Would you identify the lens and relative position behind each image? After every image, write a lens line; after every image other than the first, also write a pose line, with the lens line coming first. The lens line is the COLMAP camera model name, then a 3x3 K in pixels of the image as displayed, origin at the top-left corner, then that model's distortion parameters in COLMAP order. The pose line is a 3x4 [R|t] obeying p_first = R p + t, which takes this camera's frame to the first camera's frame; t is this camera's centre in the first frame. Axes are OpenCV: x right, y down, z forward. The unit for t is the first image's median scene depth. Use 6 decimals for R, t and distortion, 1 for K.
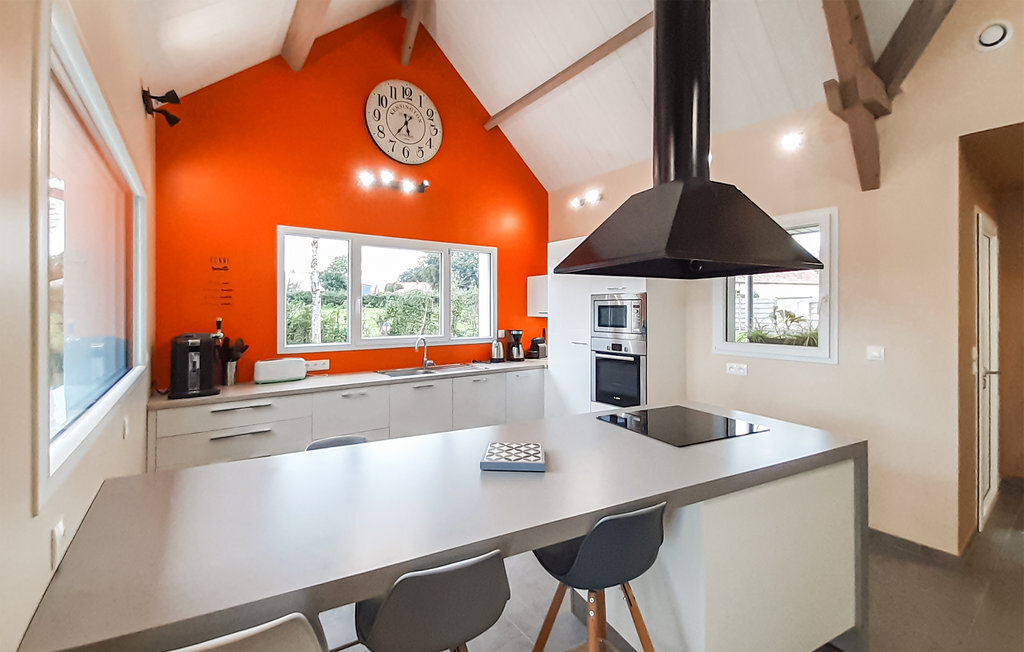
lens RADIAL K [[425.4, 0, 492.4], [0, 425.4, 310.5], [0, 0, 1]] dist [0.000861, 0.000017]
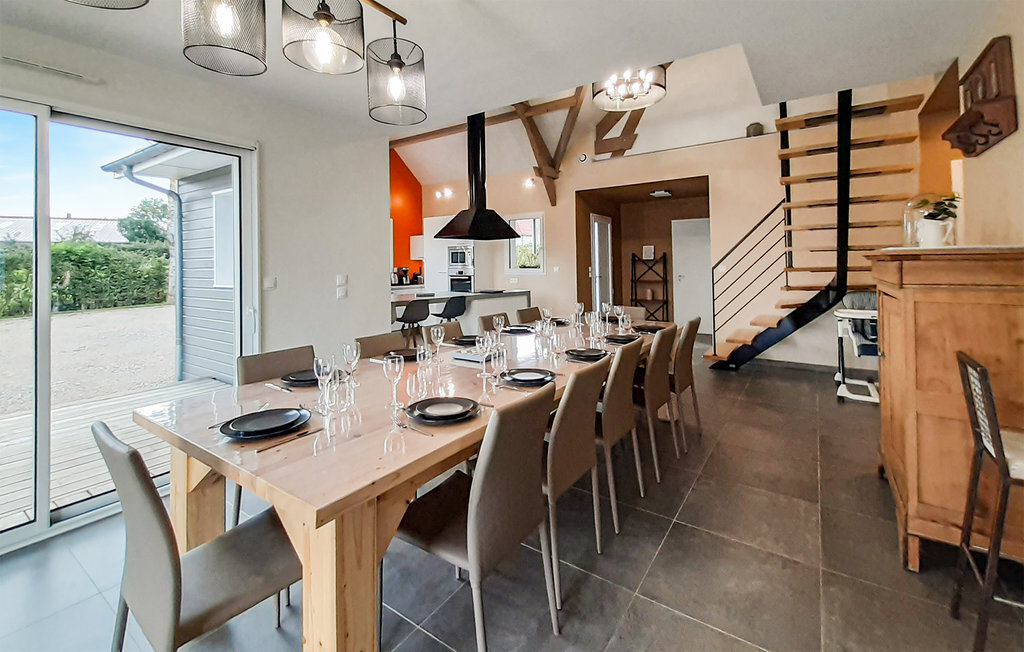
lens RADIAL K [[440.7, 0, 511.7], [0, 440.7, 258.1], [0, 0, 1]] dist [-0.000313, -0.000215]
pose [[0.933112, -0.005400, 0.359546, -0.206553], [0.010542, 0.999868, -0.012341, 0.040425], [-0.359432, 0.015306, 0.933046, -0.920774]]
